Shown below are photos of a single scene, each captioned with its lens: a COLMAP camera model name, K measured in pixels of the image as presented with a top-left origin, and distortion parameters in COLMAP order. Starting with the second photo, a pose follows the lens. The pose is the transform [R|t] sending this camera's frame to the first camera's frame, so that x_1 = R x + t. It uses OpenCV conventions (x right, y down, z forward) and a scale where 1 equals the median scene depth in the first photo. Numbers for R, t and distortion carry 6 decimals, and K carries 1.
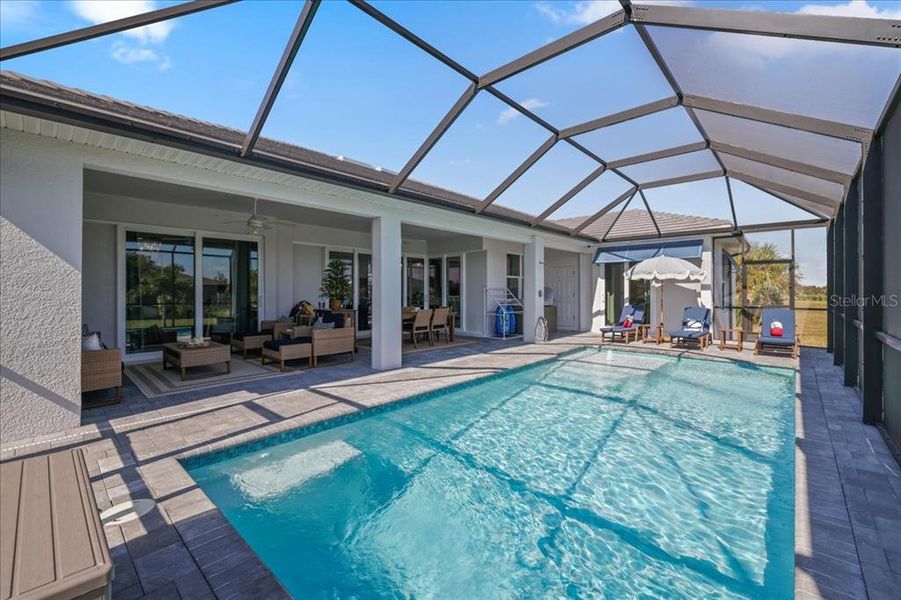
lens RADIAL K [[379.4, 0, 449.9], [0, 379.4, 294.2], [0, 0, 1]] dist [0.001024, 0.000079]
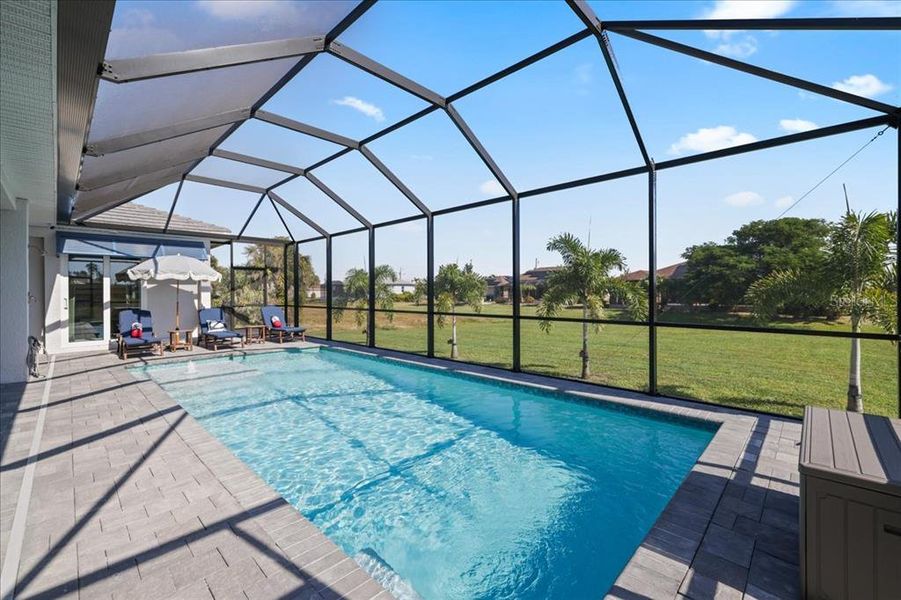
lens RADIAL K [[379.4, 0, 444.8], [0, 379.4, 297.1], [0, 0, 1]] dist [0.001024, 0.000079]
pose [[0.029536, -0.013685, 0.999470, -0.340829], [0.013249, 0.999824, 0.013298, -0.001581], [-0.999476, 0.012849, 0.029712, 0.326518]]
